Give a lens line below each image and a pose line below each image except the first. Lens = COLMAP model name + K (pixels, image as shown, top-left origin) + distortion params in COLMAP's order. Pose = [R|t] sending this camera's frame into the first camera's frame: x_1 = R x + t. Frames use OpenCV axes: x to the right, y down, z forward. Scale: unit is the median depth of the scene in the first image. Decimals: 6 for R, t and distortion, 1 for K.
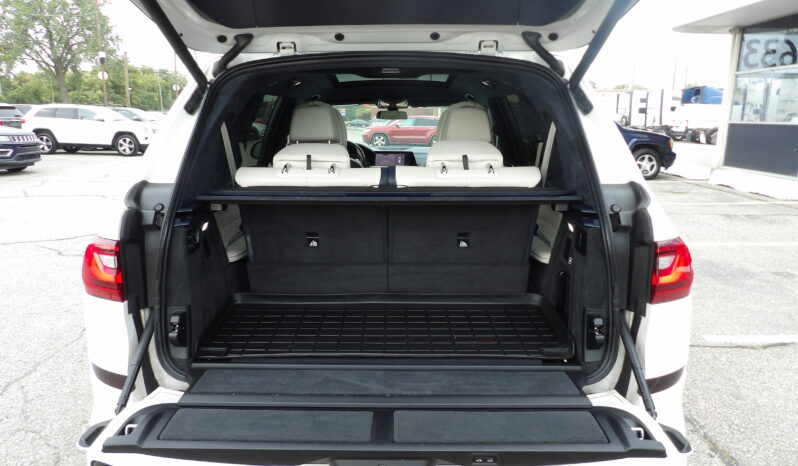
lens RADIAL K [[573.5, 0, 401.1], [0, 573.5, 235.9], [0, 0, 1]] dist [-0.037222, 0.046484]
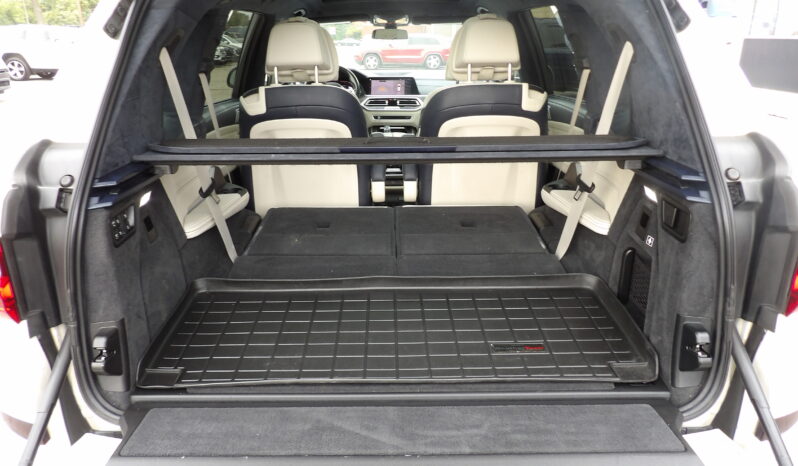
lens RADIAL K [[573.5, 0, 393.5], [0, 573.5, 231.9], [0, 0, 1]] dist [-0.037222, 0.046484]
pose [[0.999941, -0.010558, -0.002559, -0.030410], [0.010797, 0.991913, 0.126461, -0.067224], [0.001203, -0.126482, 0.991968, 0.300512]]
